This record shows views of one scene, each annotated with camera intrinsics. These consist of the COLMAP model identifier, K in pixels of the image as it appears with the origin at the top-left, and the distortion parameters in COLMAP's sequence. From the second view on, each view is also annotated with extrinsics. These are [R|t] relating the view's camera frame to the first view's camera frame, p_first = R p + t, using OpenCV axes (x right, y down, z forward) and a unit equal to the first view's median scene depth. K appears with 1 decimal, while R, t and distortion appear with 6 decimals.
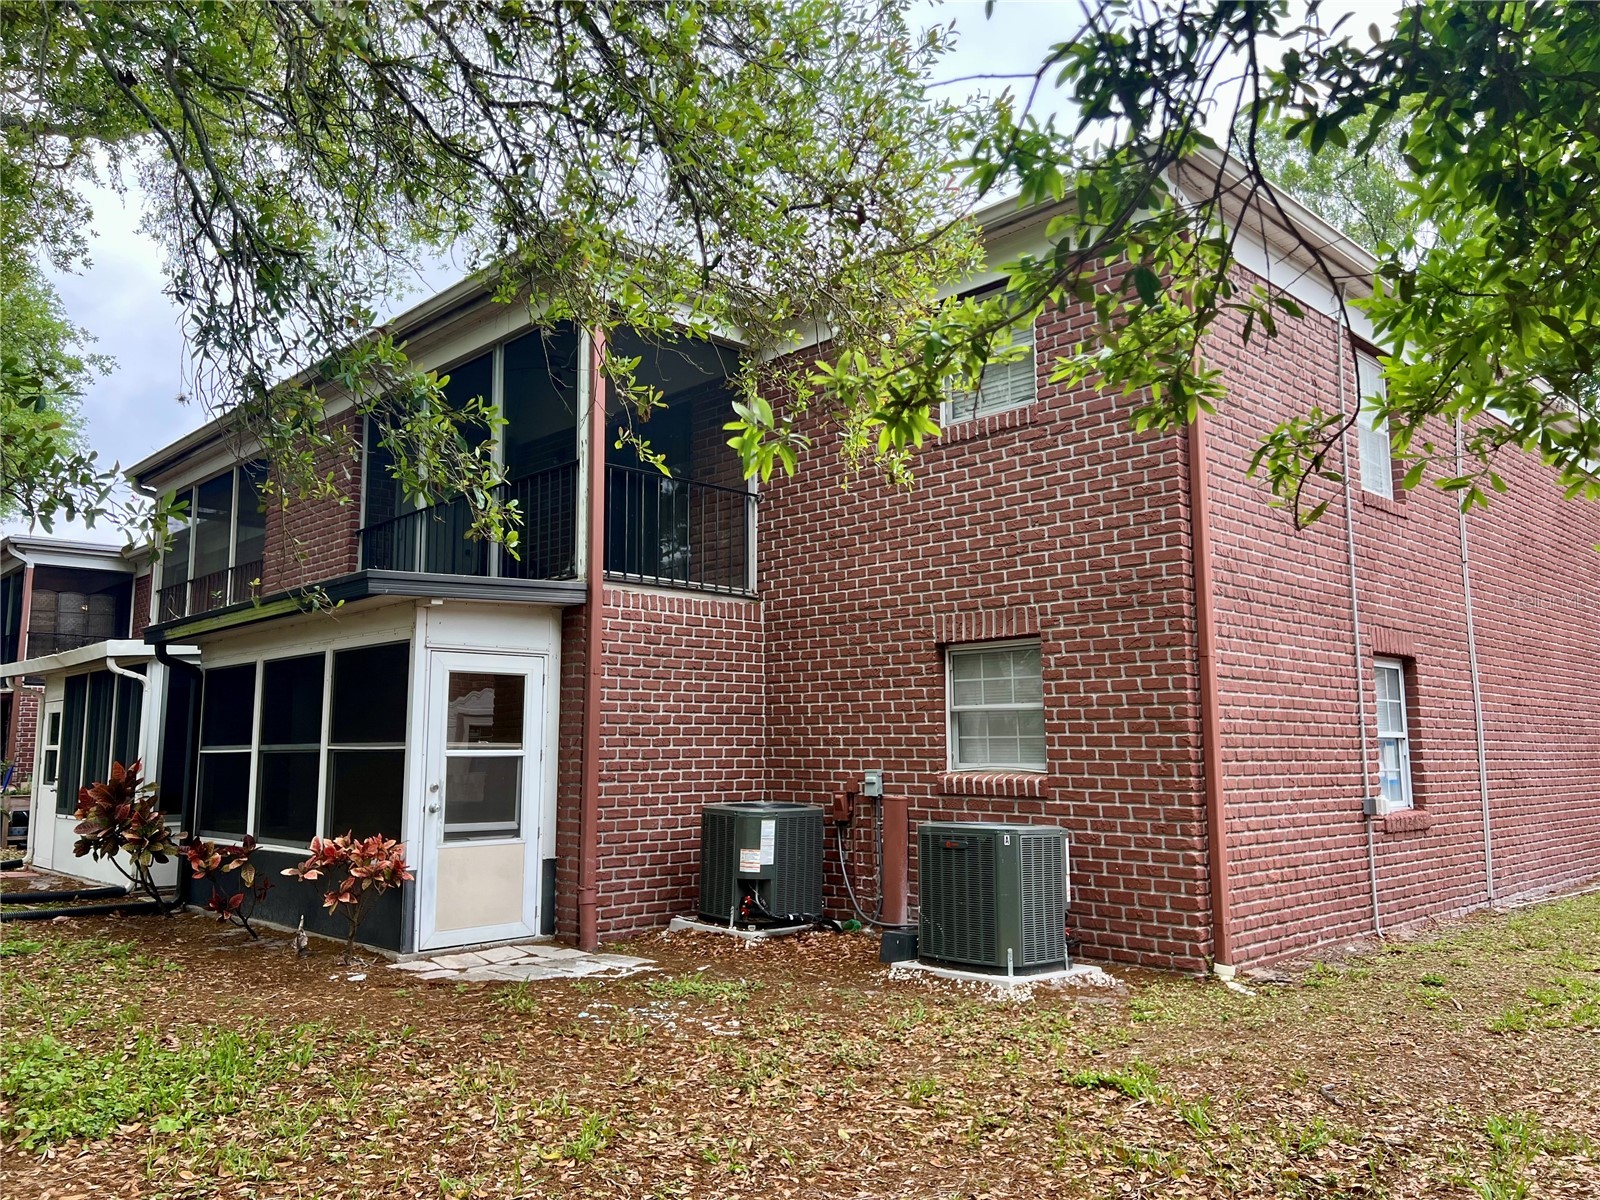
lens RADIAL K [[1195.1, 0, 801.3], [0, 1195.1, 600.3], [0, 0, 1]] dist [0.085226, 0.001228]
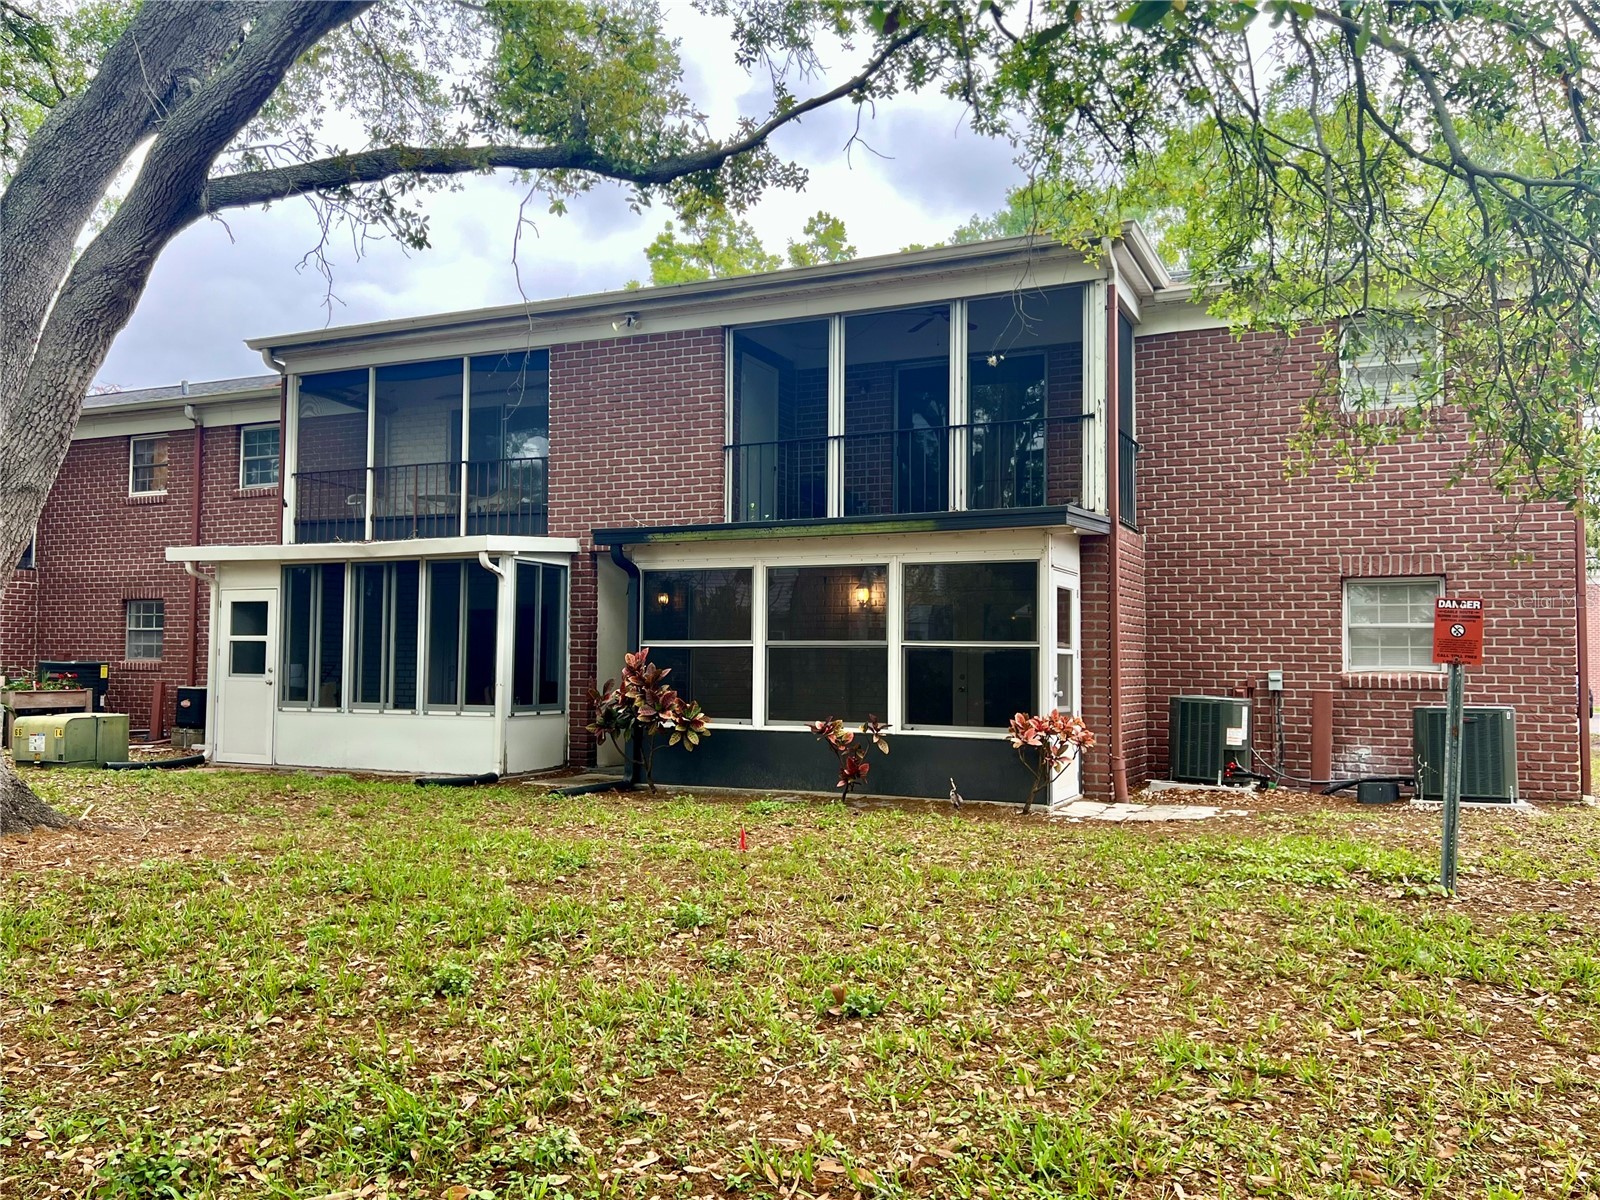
lens RADIAL K [[1280.6, 0, 800.3], [0, 1280.6, 600.3], [0, 0, 1]] dist [0.002655, 0.003371]
pose [[0.947646, 0.030729, 0.317841, -0.917817], [-0.055130, 0.996157, 0.068063, -0.001756], [-0.314528, -0.082023, 0.945698, -0.164138]]
